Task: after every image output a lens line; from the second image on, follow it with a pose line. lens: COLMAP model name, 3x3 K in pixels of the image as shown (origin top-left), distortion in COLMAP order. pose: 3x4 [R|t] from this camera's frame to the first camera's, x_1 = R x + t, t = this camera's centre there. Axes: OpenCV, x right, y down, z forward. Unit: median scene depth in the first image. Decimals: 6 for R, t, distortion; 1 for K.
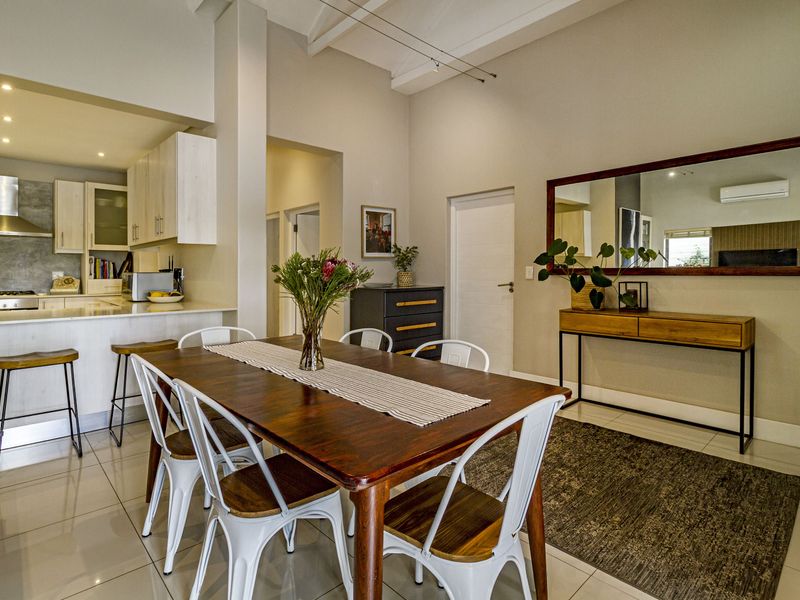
lens RADIAL K [[418.3, 0, 392.7], [0, 418.3, 272.6], [0, 0, 1]] dist [0.000654, 0.000592]
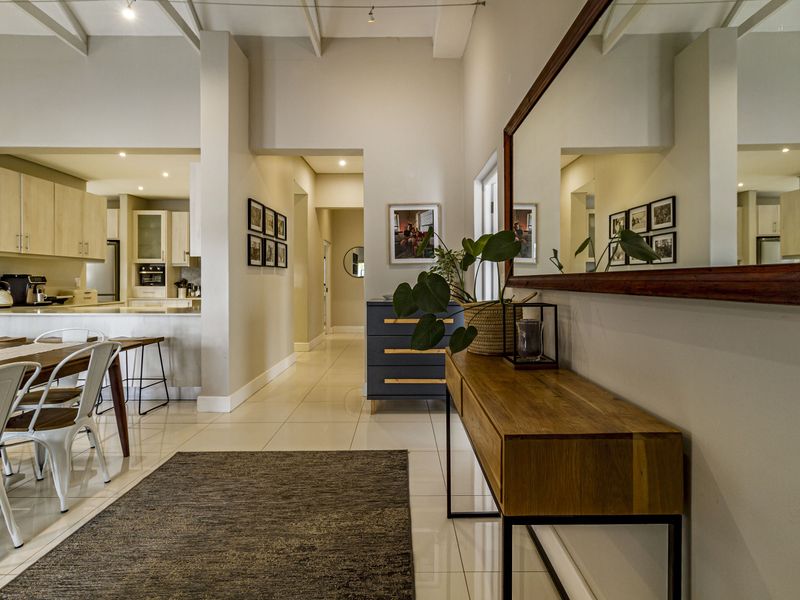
lens RADIAL K [[417.2, 0, 417.8], [0, 417.2, 284.5], [0, 0, 1]] dist [-0.000794, 0.000775]
pose [[0.766031, 0.008567, -0.642746, 0.527409], [-0.006355, 0.999963, 0.005754, -0.000082], [0.642772, -0.000323, 0.766058, 0.371902]]
